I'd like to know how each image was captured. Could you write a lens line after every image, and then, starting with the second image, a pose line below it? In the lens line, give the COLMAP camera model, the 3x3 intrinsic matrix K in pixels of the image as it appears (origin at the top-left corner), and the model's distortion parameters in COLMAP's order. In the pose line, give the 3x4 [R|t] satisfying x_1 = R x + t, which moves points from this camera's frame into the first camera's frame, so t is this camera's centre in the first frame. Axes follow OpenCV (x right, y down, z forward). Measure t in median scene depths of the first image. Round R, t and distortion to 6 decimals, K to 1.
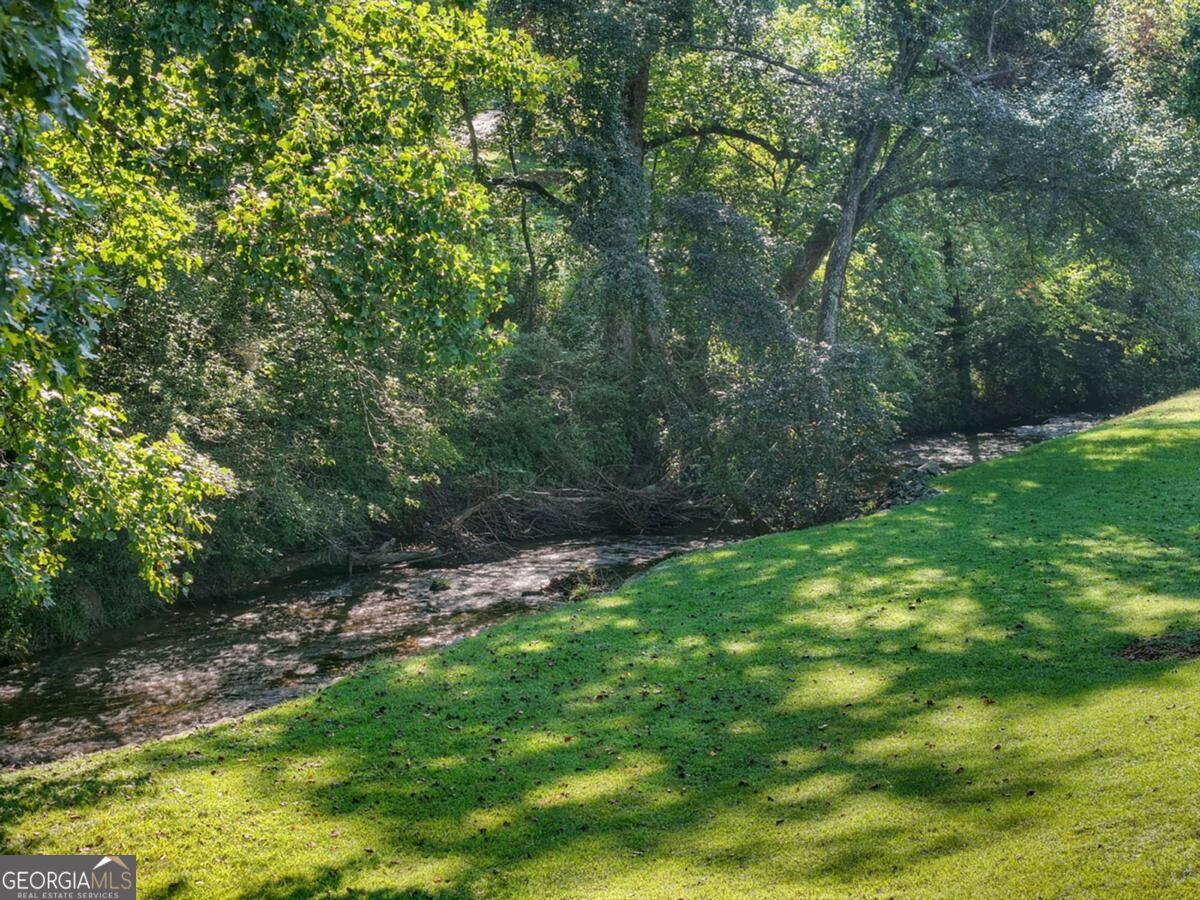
lens RADIAL K [[2405.3, 0, 593.2], [0, 2405.3, 453.5], [0, 0, 1]] dist [-0.168329, 0.000000]
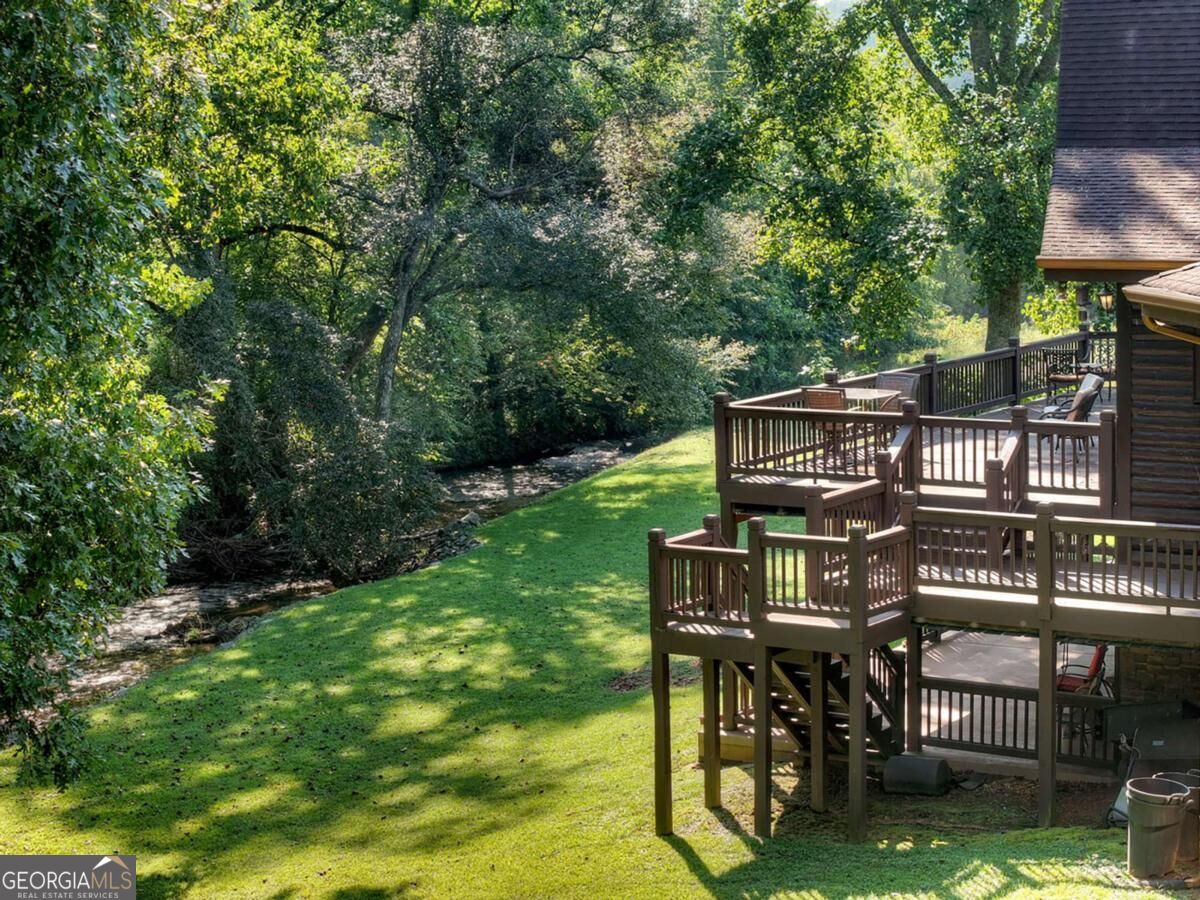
lens RADIAL K [[2405.3, 0, 601.3], [0, 2405.3, 445.0], [0, 0, 1]] dist [-0.168329, 0.000000]
pose [[0.980848, -0.032772, 0.191999, -0.040896], [0.032169, 0.999463, 0.006259, -0.051733], [-0.192101, 0.000037, 0.981375, -0.306228]]
